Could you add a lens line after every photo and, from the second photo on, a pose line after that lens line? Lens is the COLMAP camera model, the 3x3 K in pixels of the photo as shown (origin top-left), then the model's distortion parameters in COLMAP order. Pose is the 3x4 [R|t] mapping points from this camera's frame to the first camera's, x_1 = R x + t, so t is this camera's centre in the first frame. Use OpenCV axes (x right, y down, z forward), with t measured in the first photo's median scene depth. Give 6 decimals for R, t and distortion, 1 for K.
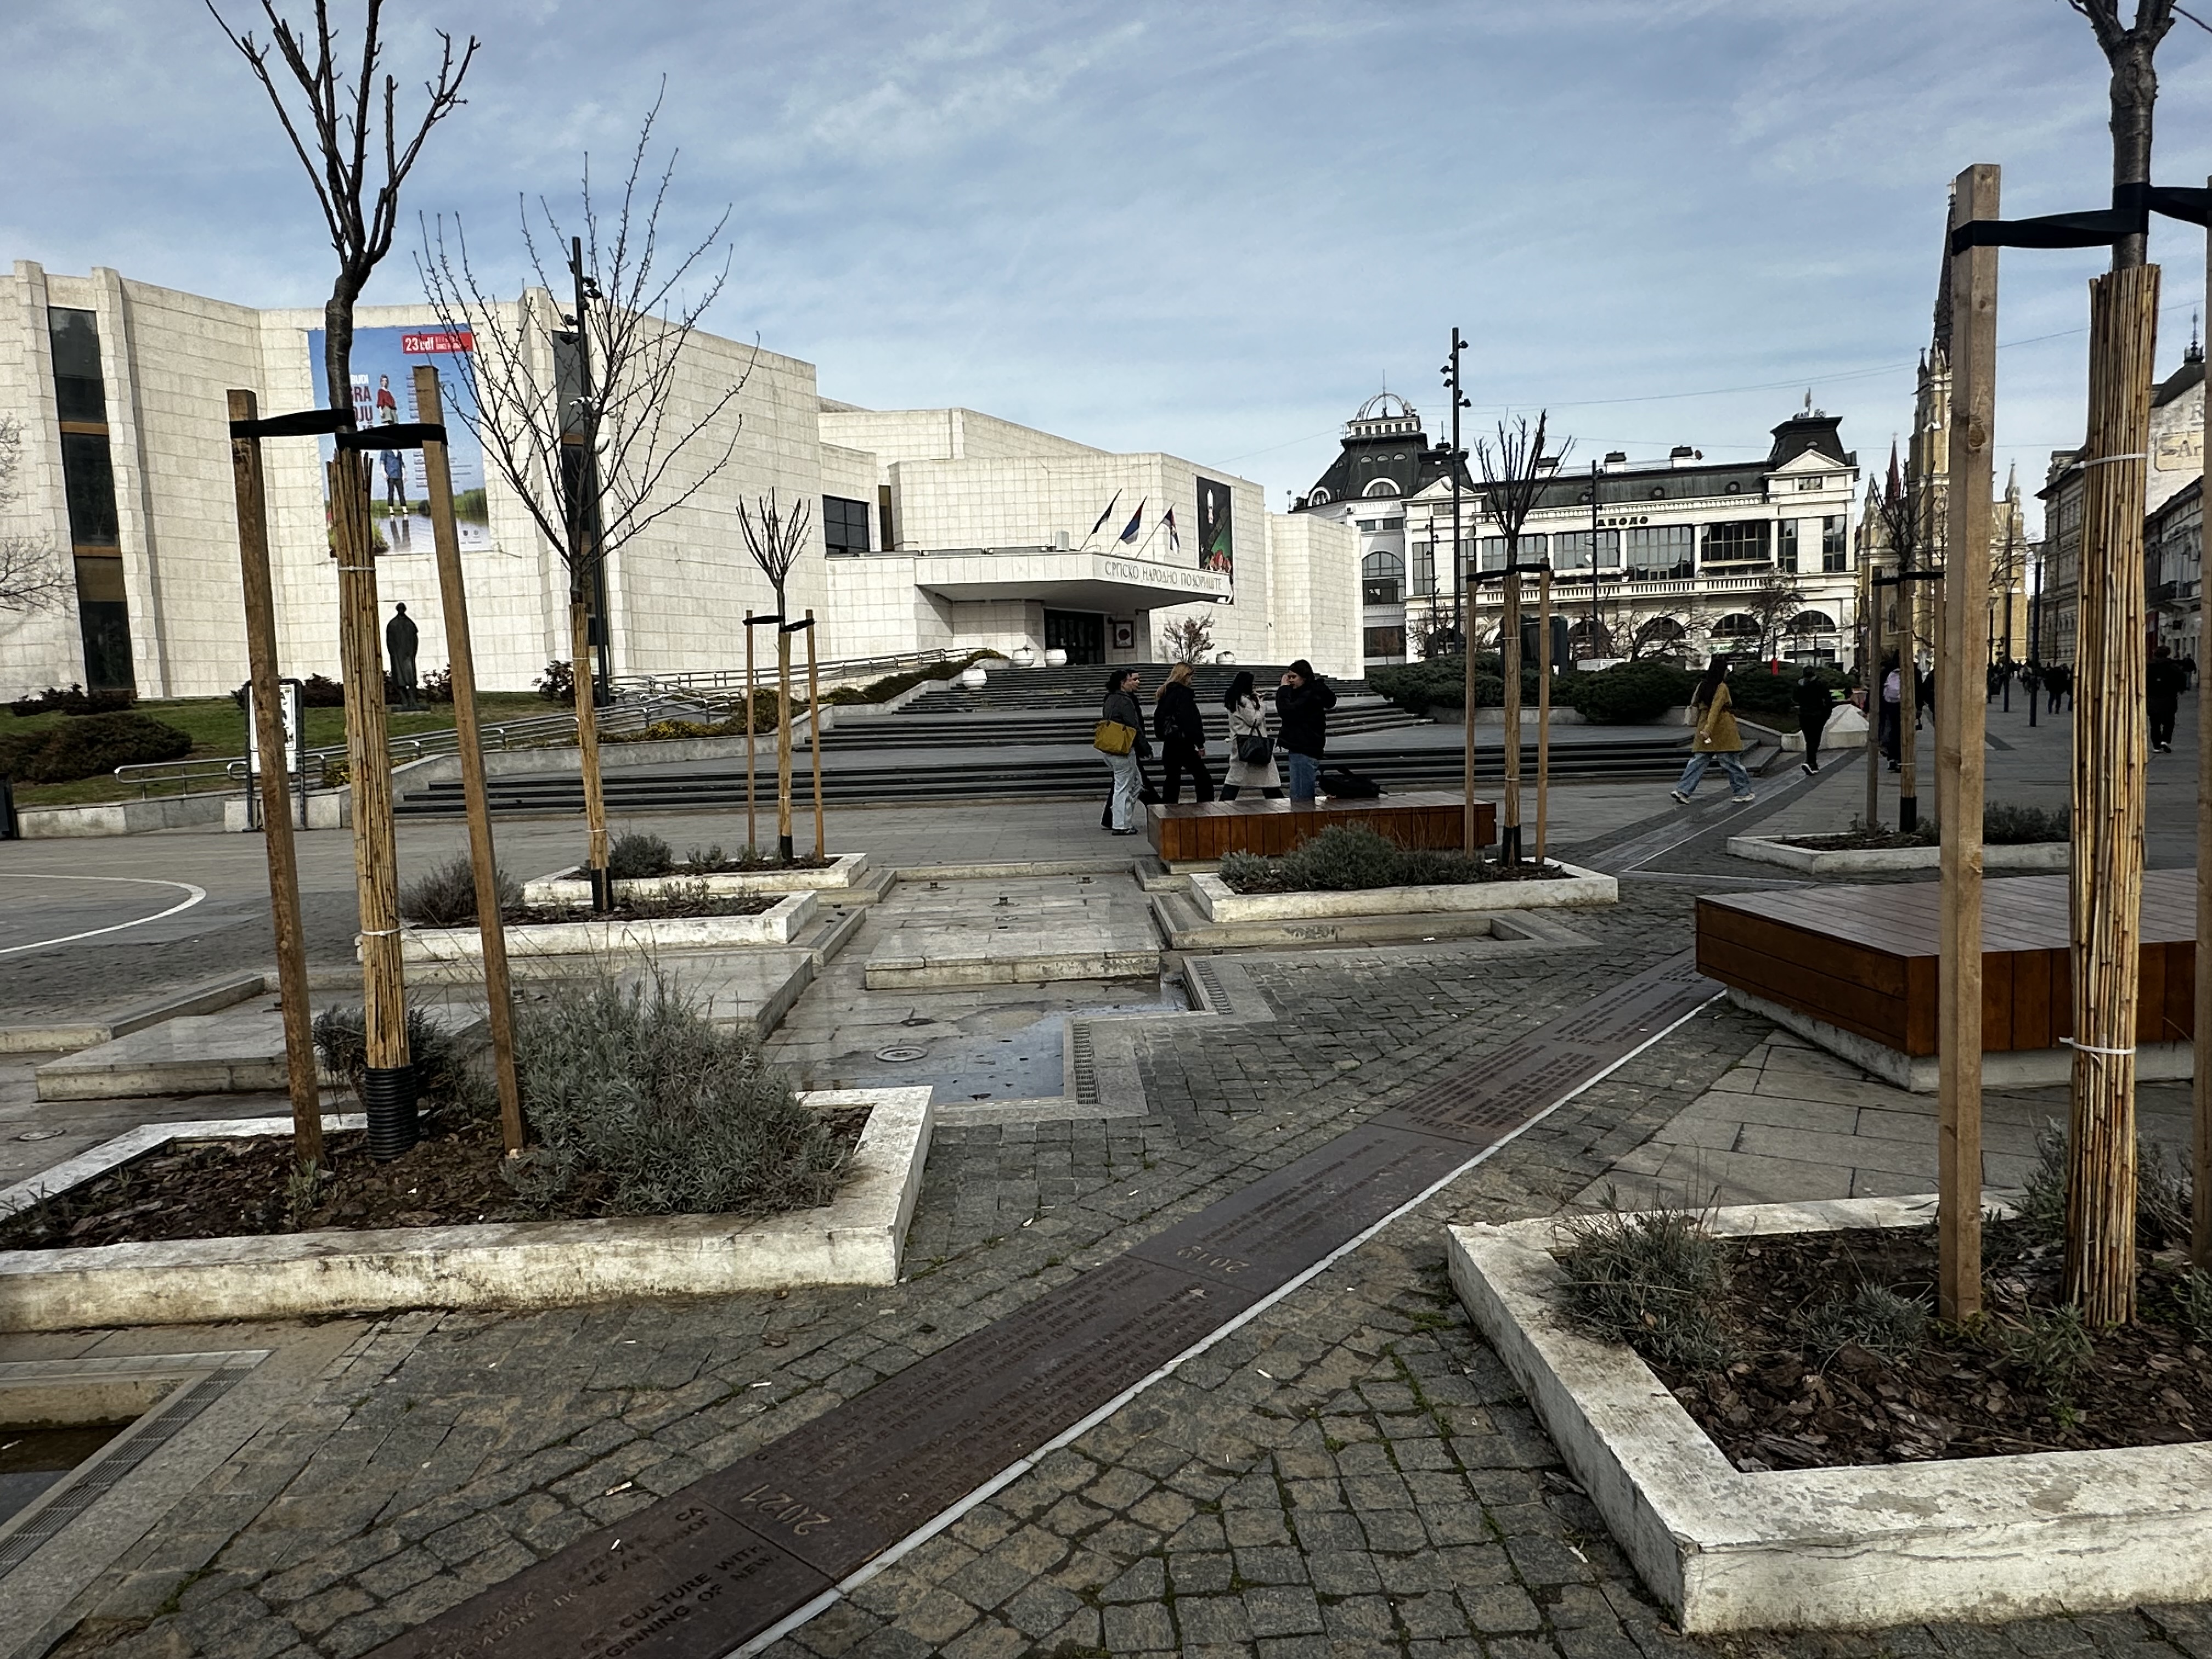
lens RADIAL K [[1380.1, 0, 1106.0], [0, 1380.1, 829.5], [0, 0, 1]] dist [-0.002611, 0.000182]
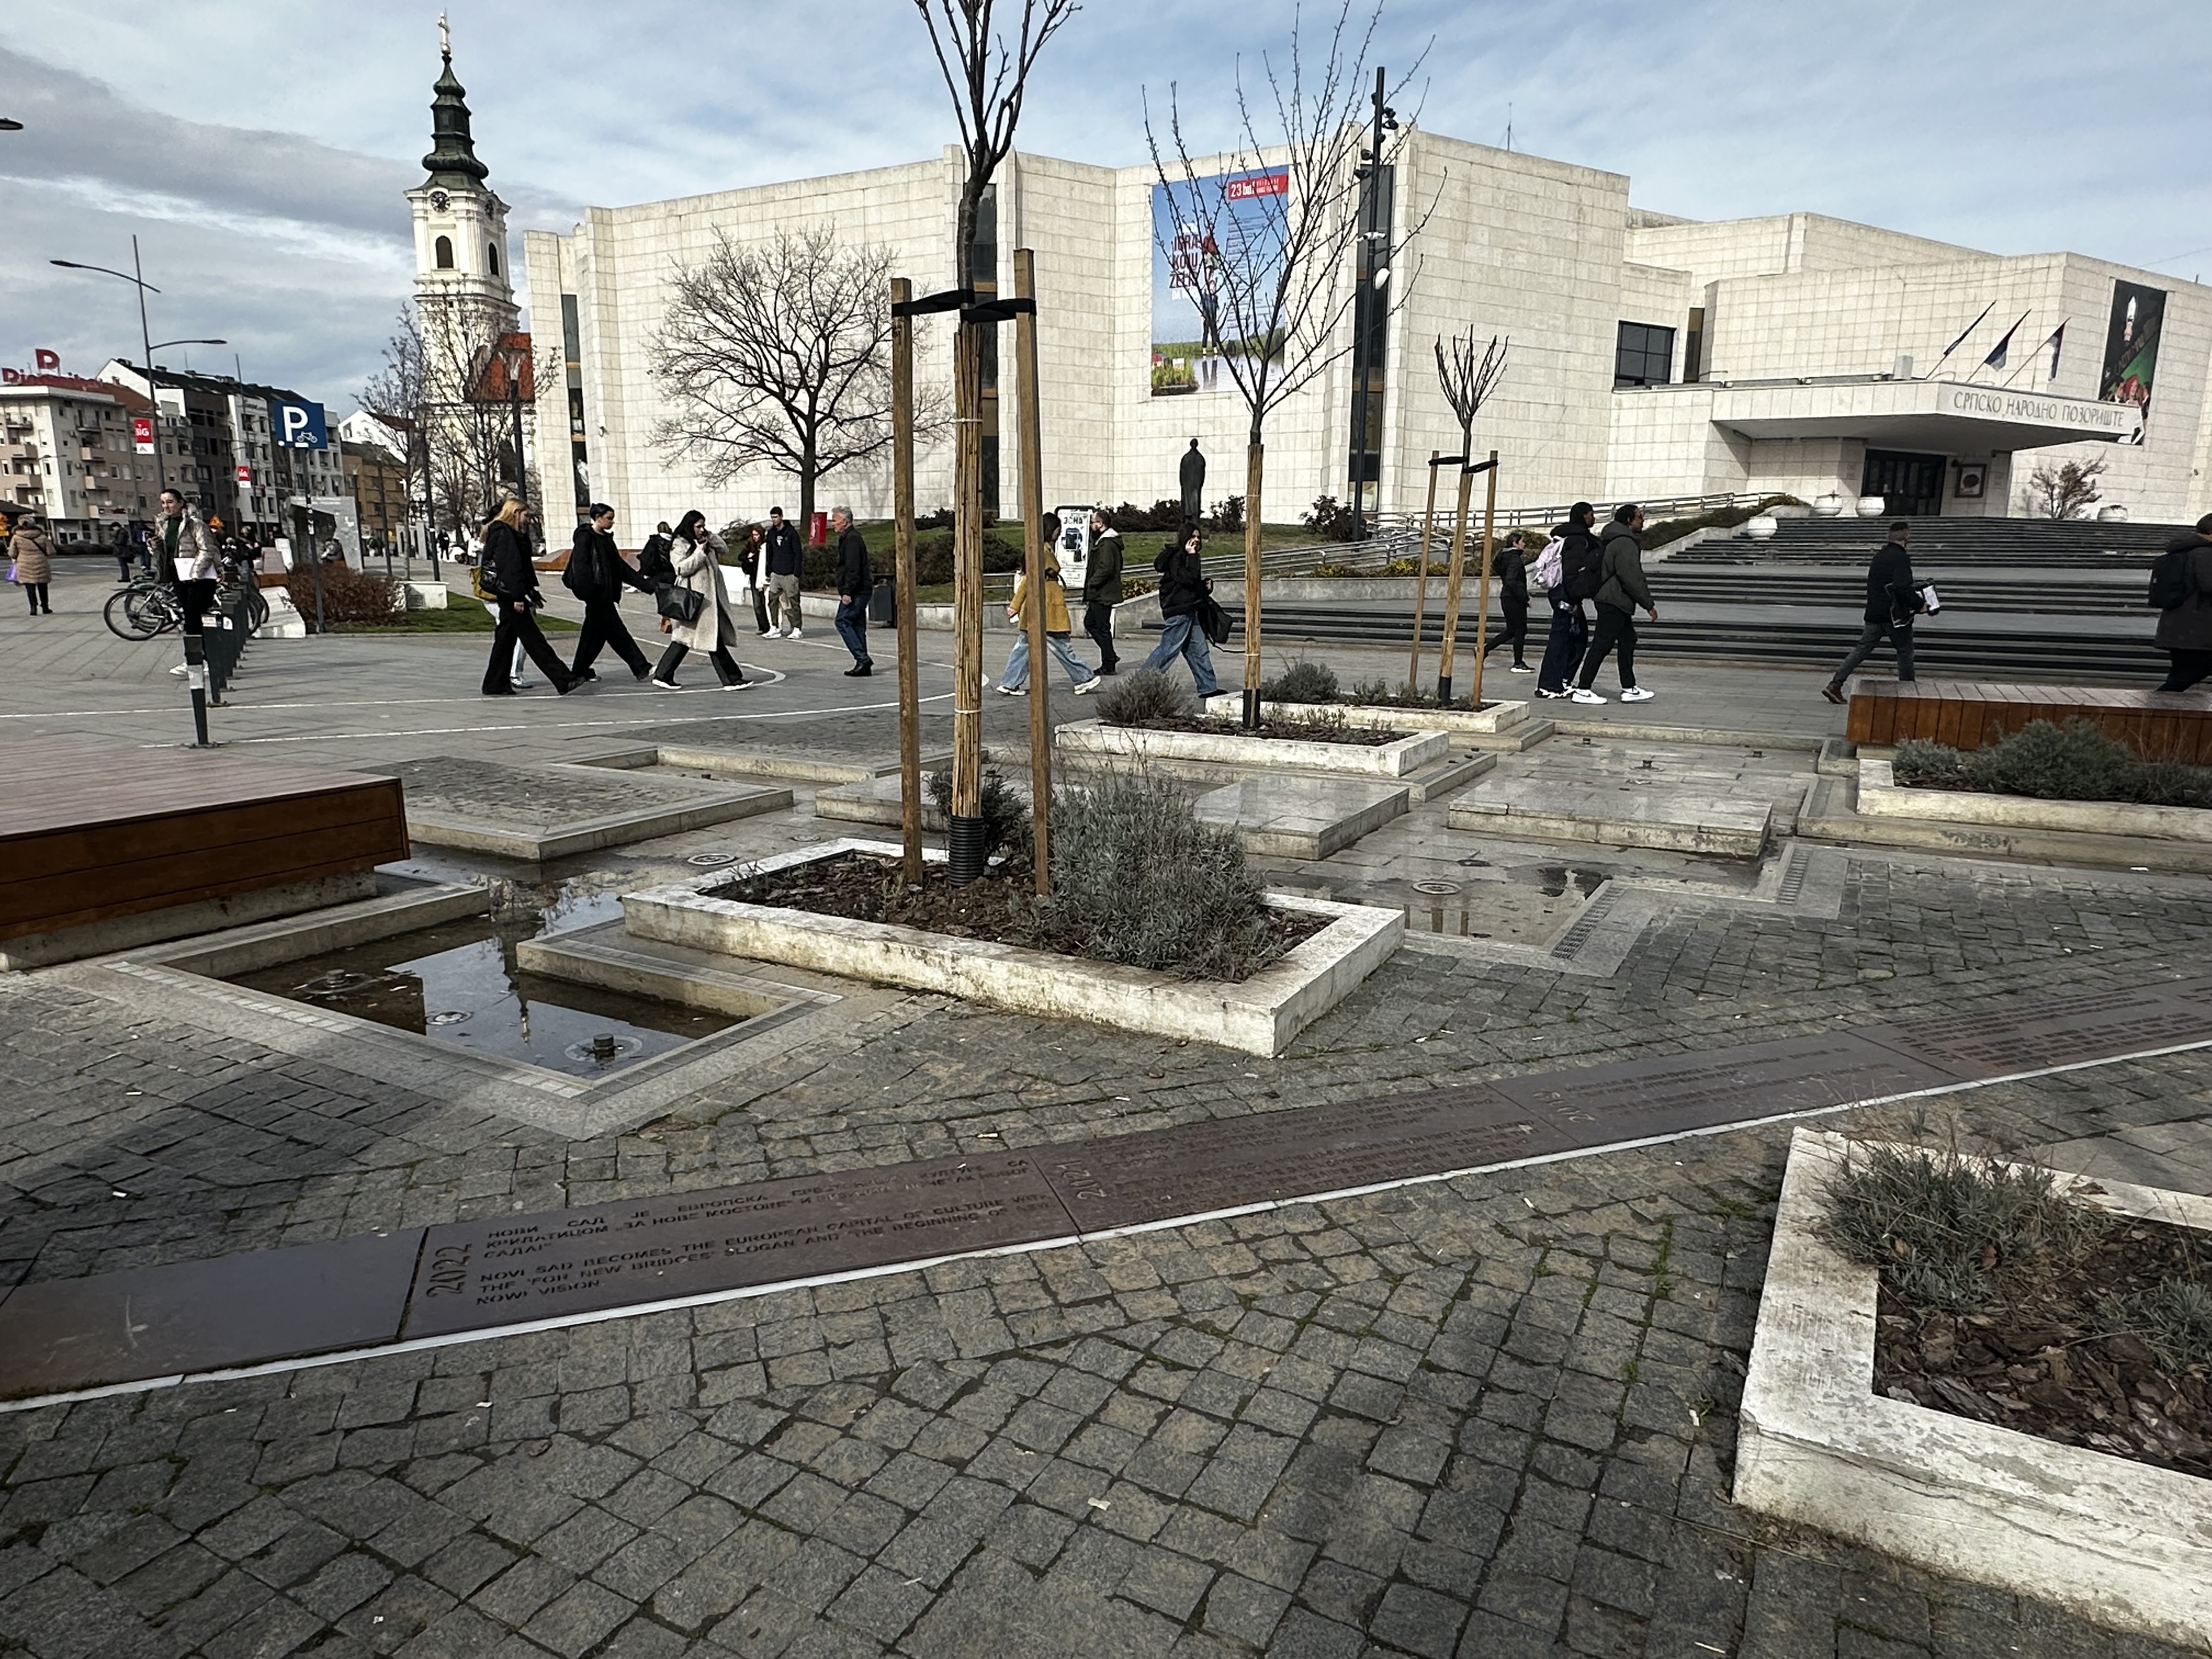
lens RADIAL K [[1380.1, 0, 1106.0], [0, 1380.1, 829.5], [0, 0, 1]] dist [-0.002611, 0.000182]
pose [[0.854273, 0.145727, -0.498980, 0.212679], [-0.088483, 0.986657, 0.136668, -0.003164], [0.512238, -0.072600, 0.855769, -0.034748]]
